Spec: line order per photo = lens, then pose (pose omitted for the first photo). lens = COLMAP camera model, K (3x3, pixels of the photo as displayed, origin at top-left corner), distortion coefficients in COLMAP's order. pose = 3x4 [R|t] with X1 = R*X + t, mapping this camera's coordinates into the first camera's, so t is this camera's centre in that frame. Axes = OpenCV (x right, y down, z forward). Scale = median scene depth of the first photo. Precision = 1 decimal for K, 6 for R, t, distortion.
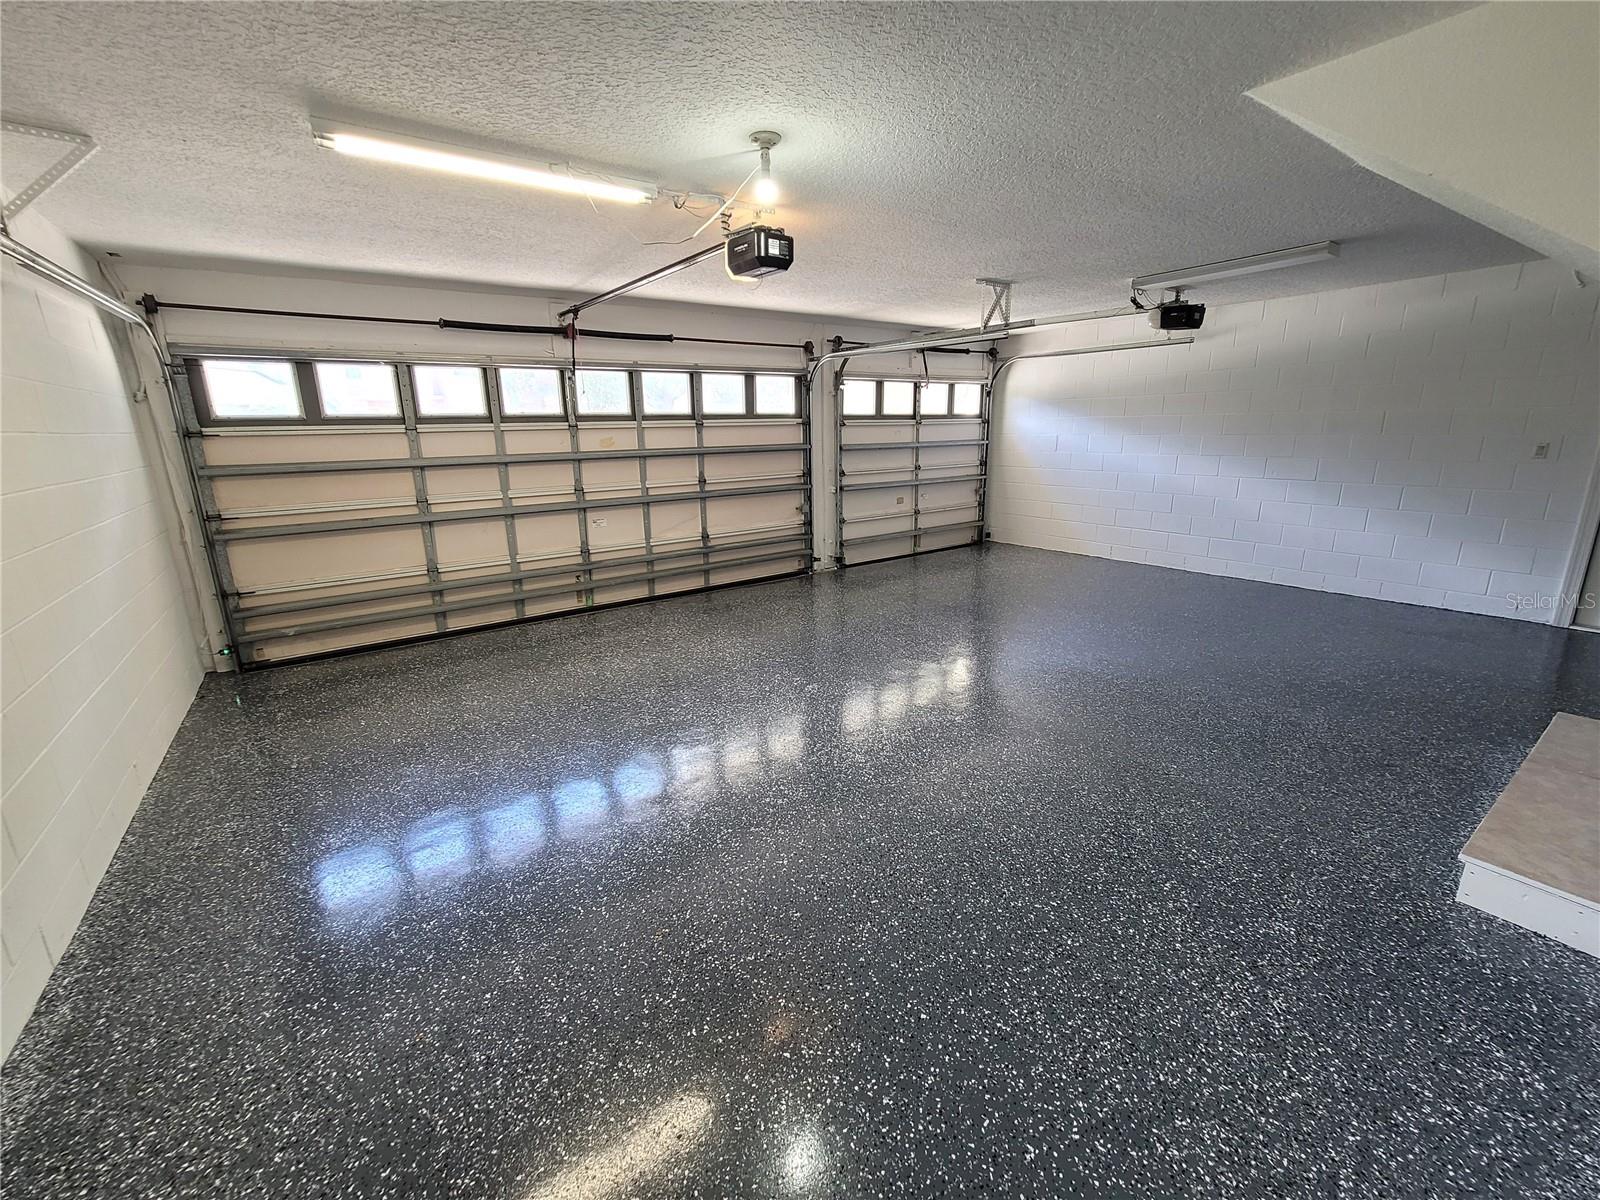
lens RADIAL K [[654.1, 0, 797.3], [0, 654.1, 592.4], [0, 0, 1]] dist [-0.008072, 0.000207]
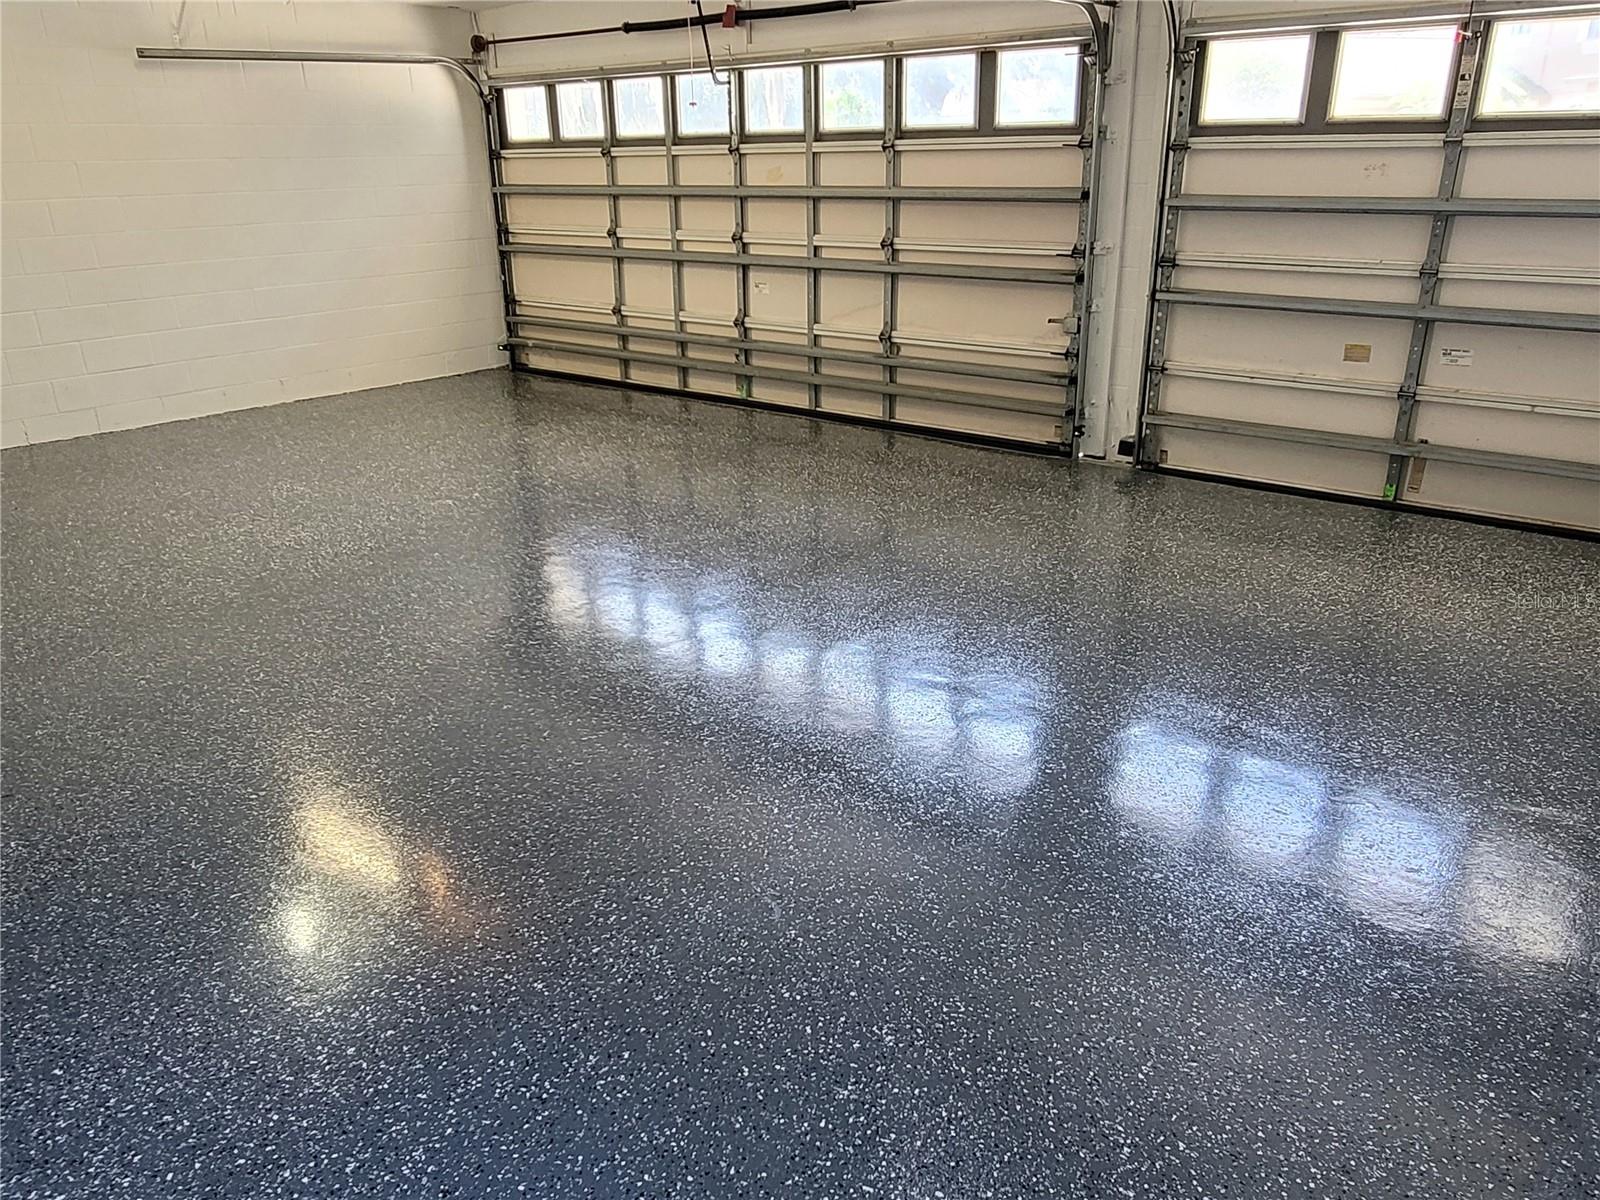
lens RADIAL K [[1082.8, 0, 800.0], [0, 1082.8, 600.0], [0, 0, 1]] dist [-0.005408, -0.003397]
pose [[0.294677, 0.374681, -0.879079, 0.835717], [-0.228567, 0.920860, 0.315871, -0.163389], [0.927859, 0.107849, 0.356996, 0.592218]]
